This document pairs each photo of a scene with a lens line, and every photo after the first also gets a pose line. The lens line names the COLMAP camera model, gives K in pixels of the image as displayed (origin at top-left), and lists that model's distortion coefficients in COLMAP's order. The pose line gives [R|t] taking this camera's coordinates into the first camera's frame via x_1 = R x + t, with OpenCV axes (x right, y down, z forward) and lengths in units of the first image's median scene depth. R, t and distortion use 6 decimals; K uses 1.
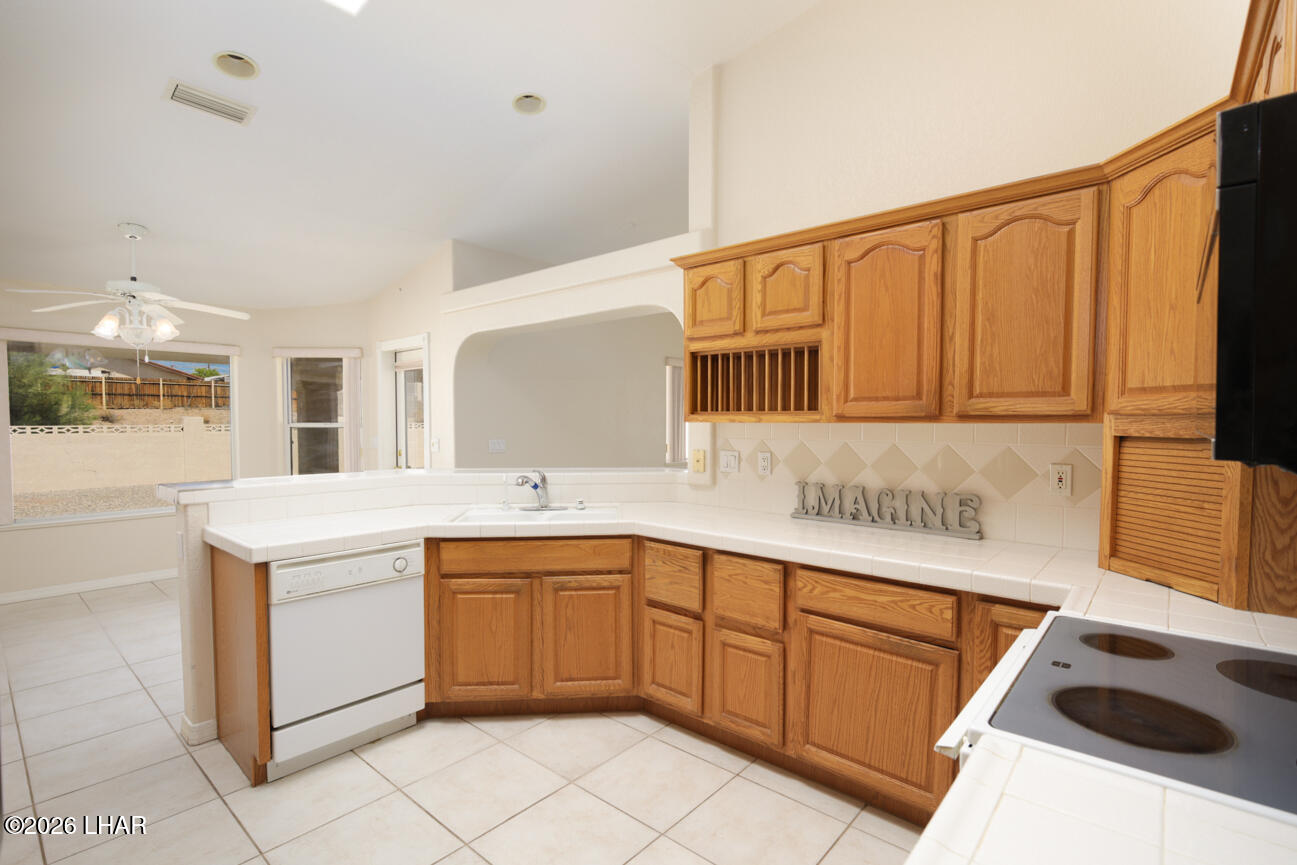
lens RADIAL K [[599.8, 0, 645.4], [0, 599.8, 438.9], [0, 0, 1]] dist [0.005348, 0.000442]
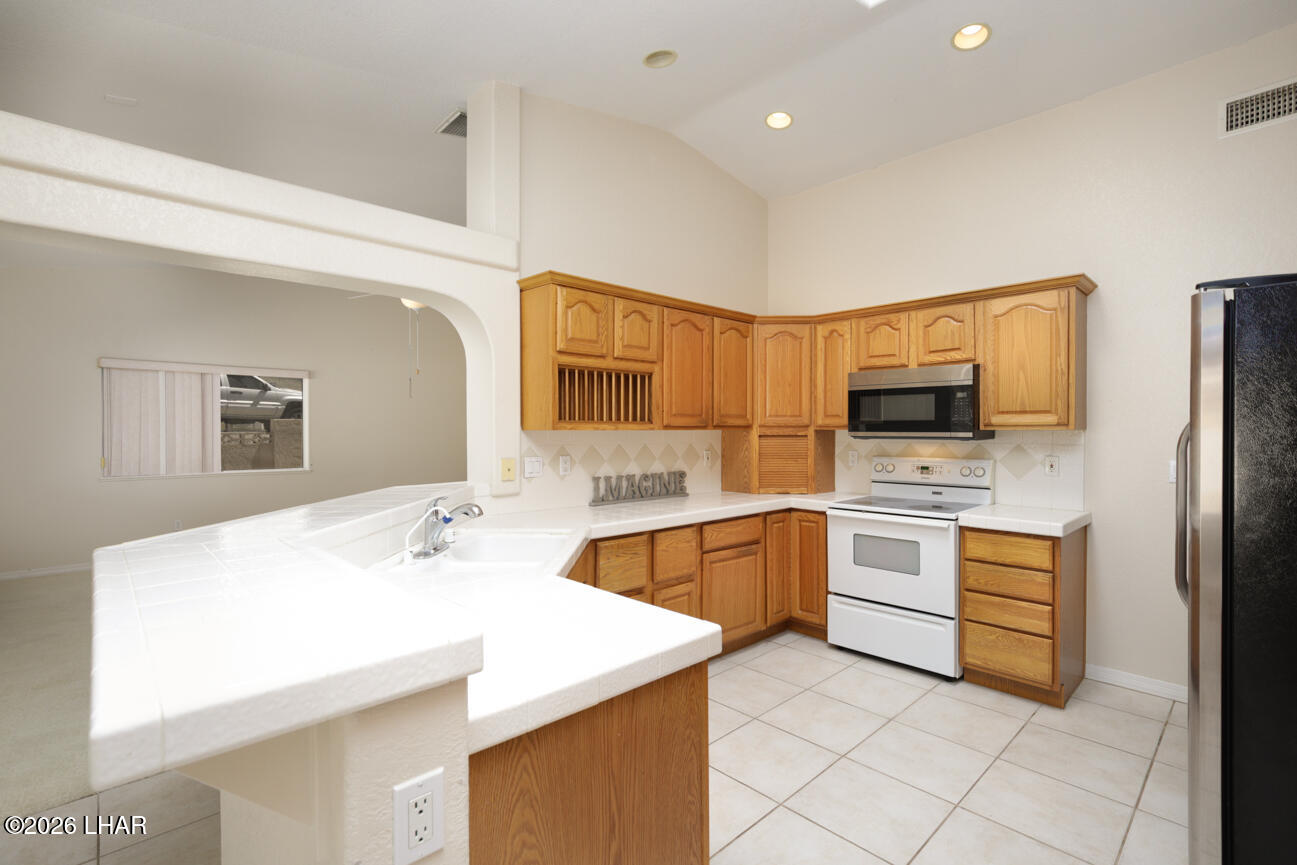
lens RADIAL K [[599.8, 0, 647.3], [0, 599.8, 431.4], [0, 0, 1]] dist [0.005348, 0.000442]
pose [[0.096158, -0.001899, 0.995364, -1.109822], [0.033609, 0.999434, -0.001340, -0.022140], [-0.994799, 0.033583, 0.096167, 0.861673]]
